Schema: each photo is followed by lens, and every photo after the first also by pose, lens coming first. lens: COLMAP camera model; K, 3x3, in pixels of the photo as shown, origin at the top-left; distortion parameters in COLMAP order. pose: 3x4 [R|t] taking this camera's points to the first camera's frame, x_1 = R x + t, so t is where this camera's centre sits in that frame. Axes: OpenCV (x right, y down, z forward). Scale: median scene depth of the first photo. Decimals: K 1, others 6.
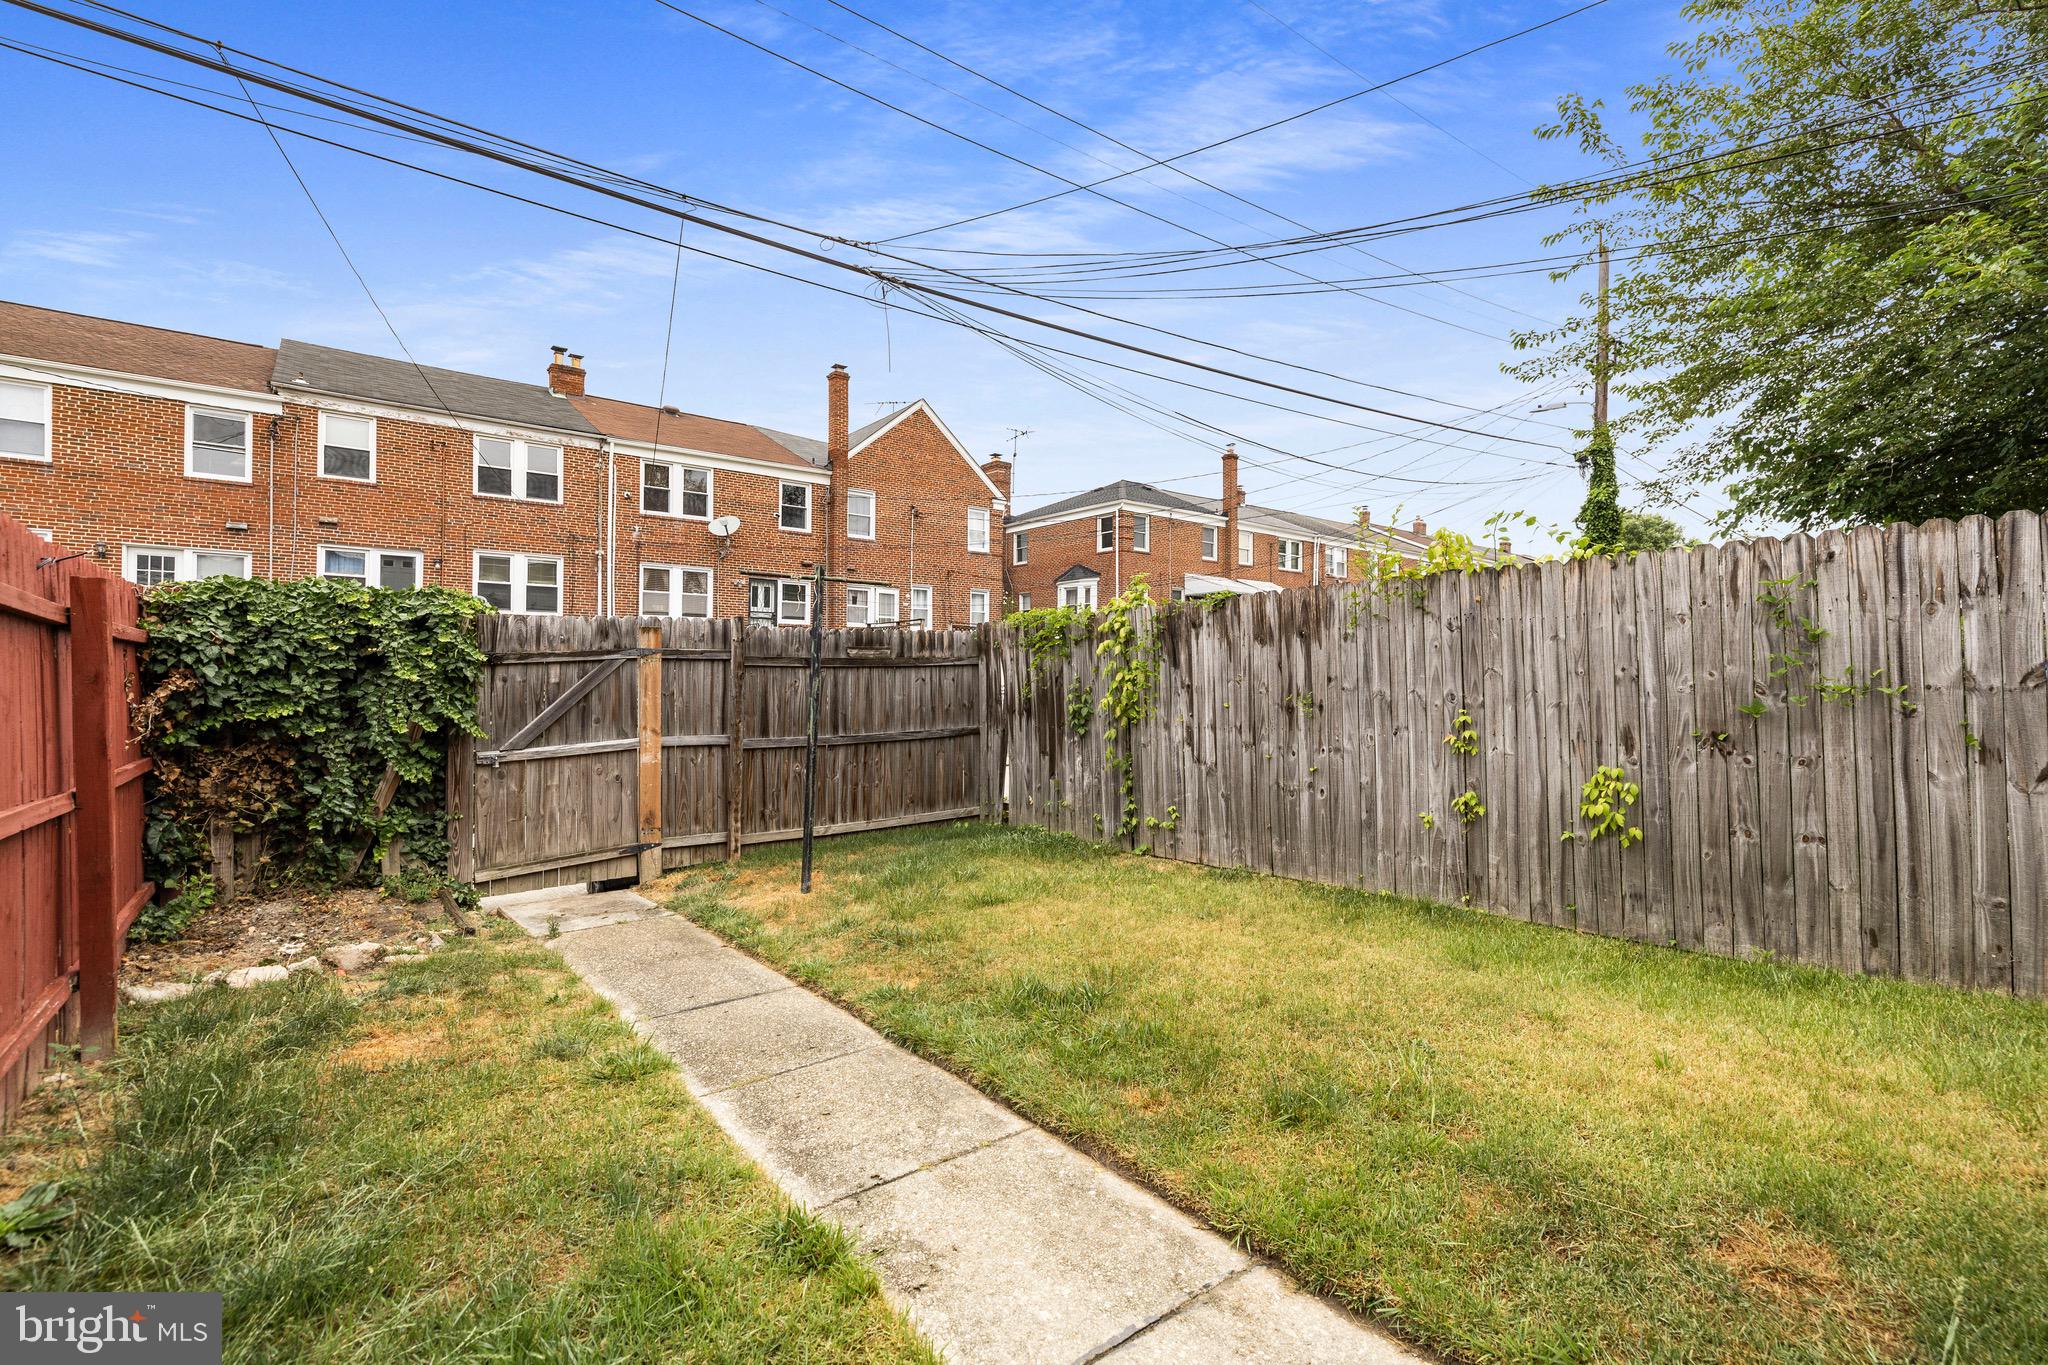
lens RADIAL K [[890.5, 0, 1024.0], [0, 890.5, 684.6], [0, 0, 1]] dist [0.003062, -0.000048]
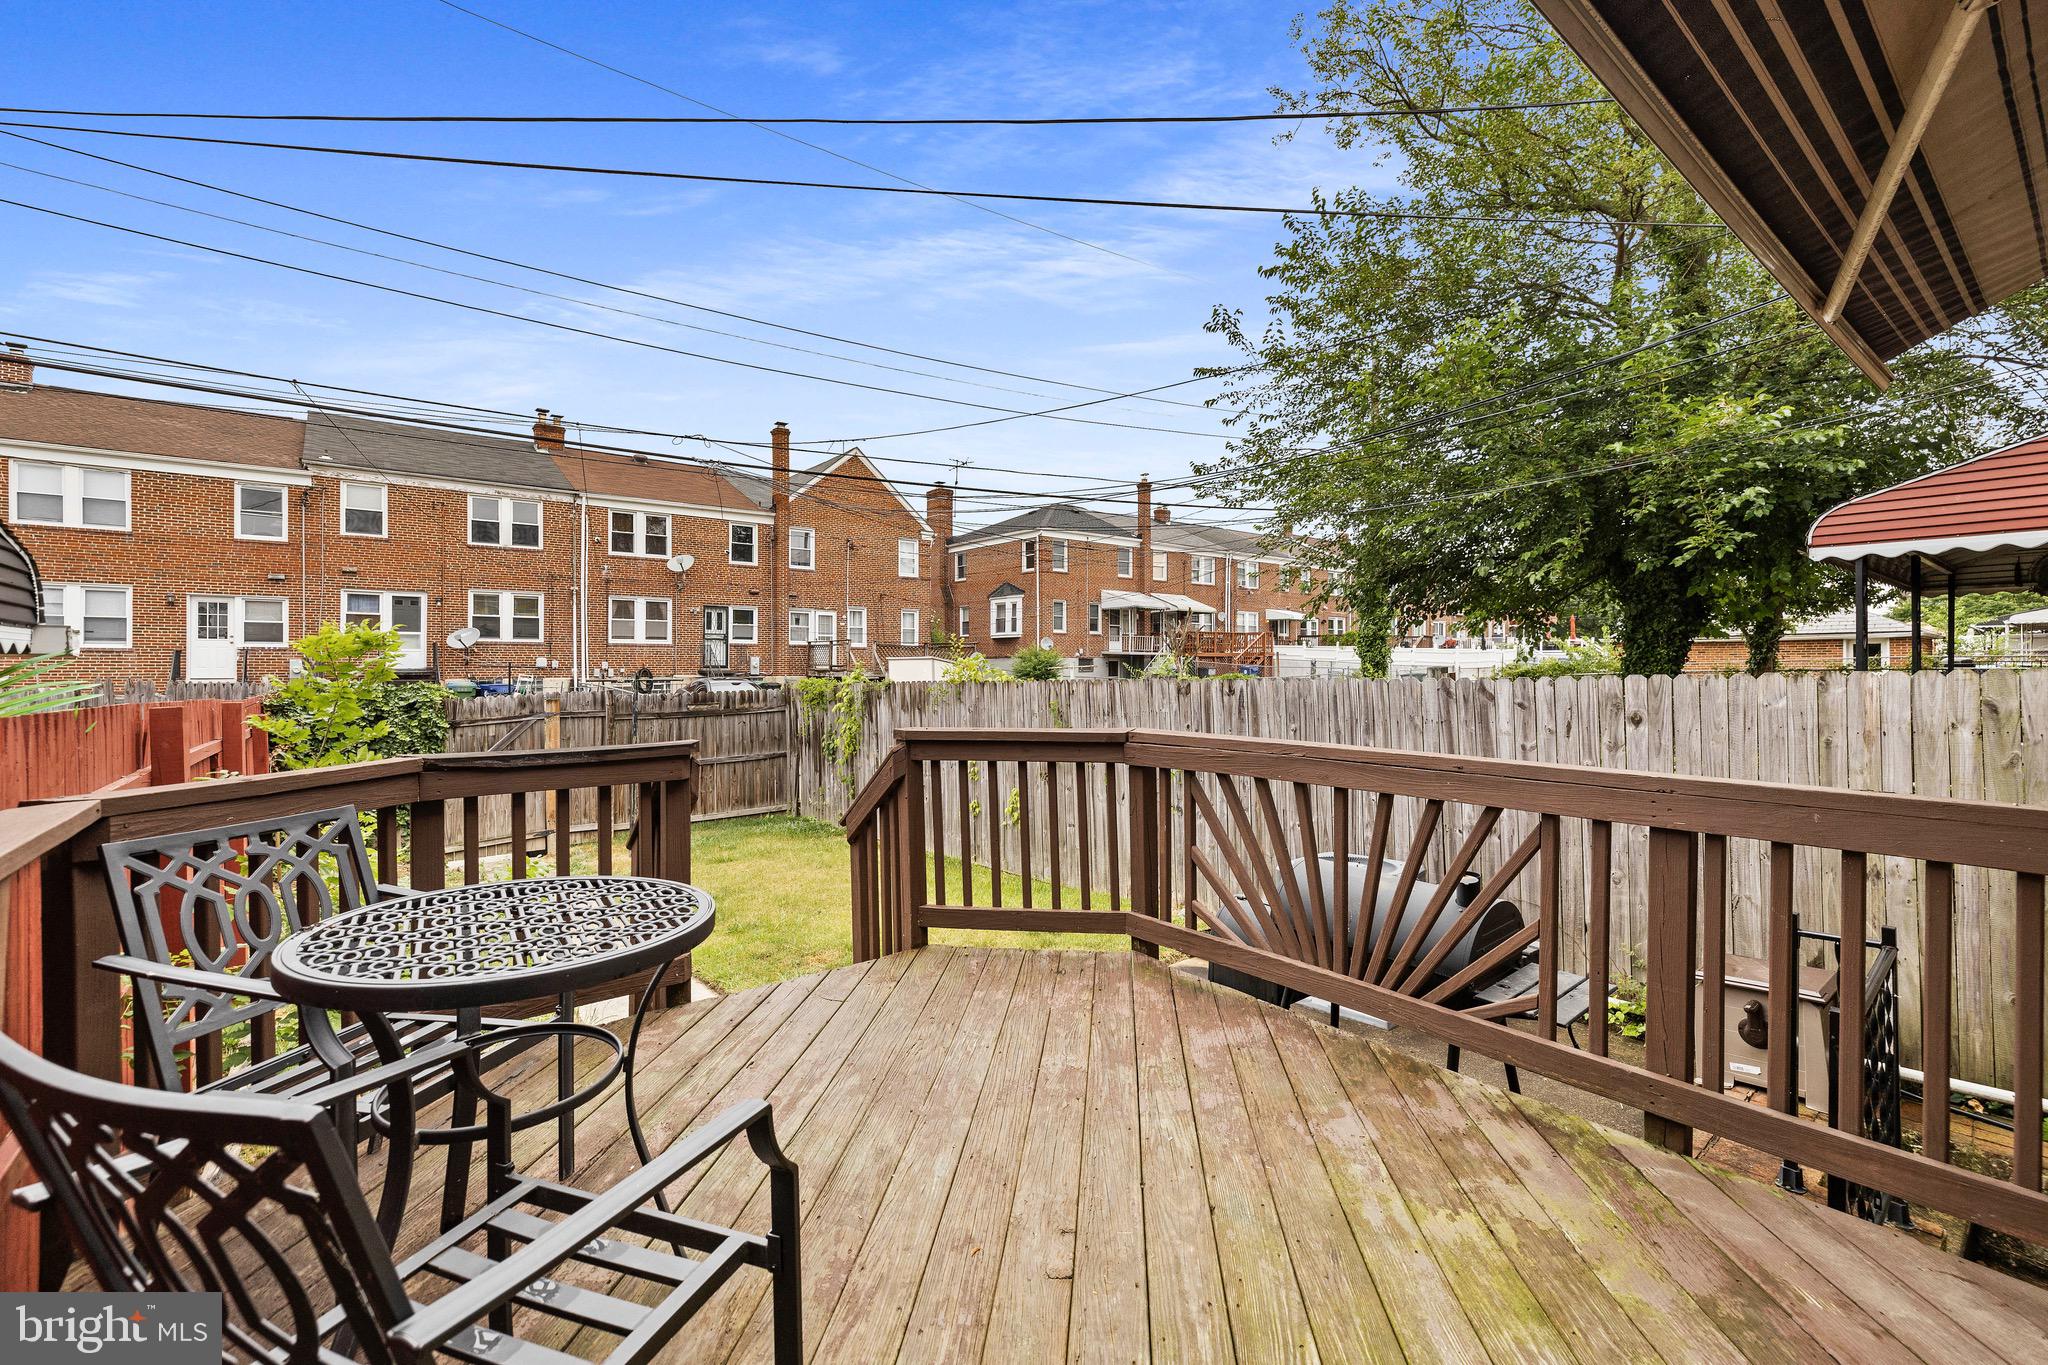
lens RADIAL K [[866.2, 0, 1025.8], [0, 866.2, 682.0], [0, 0, 1]] dist [-0.000244, 0.000554]
pose [[0.999981, -0.005057, 0.003465, 0.134726], [0.005021, 0.999932, 0.010483, -0.032331], [-0.003518, -0.010466, 0.999939, -0.181398]]
